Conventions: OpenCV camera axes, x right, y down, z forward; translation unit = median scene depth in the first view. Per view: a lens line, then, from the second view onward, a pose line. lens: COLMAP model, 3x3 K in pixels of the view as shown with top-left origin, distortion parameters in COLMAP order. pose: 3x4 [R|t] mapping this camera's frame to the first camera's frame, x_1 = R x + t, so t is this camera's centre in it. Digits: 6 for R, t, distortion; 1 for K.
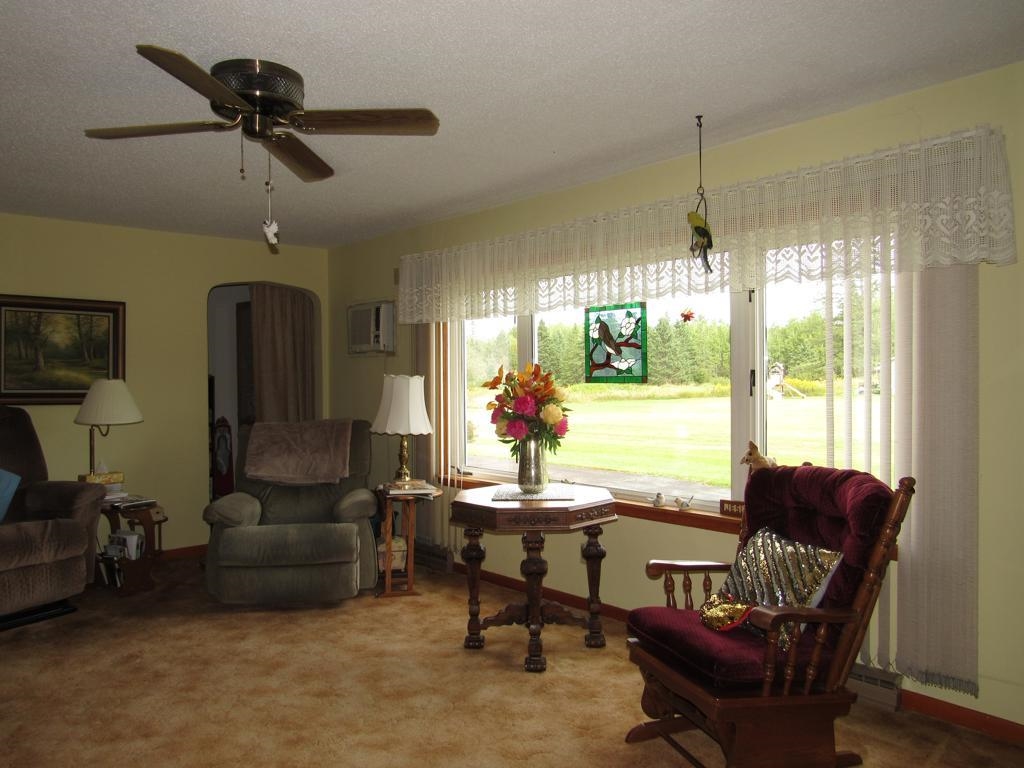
lens RADIAL K [[740.6, 0, 508.6], [0, 740.6, 381.0], [0, 0, 1]] dist [-0.036949, 0.031996]
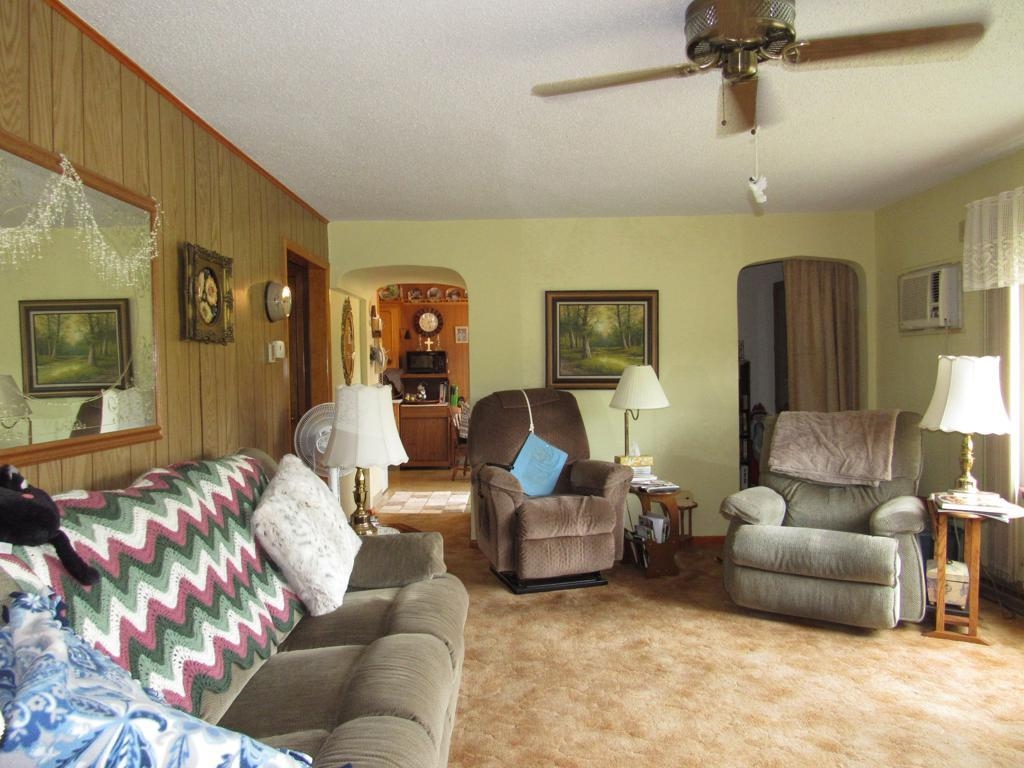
lens RADIAL K [[740.6, 0, 508.6], [0, 740.6, 381.0], [0, 0, 1]] dist [-0.036949, 0.031996]
pose [[0.740261, 0.003583, -0.672310, 0.021124], [0.010335, 0.999807, 0.016708, 0.000390], [0.672240, -0.019317, 0.740081, 0.113270]]
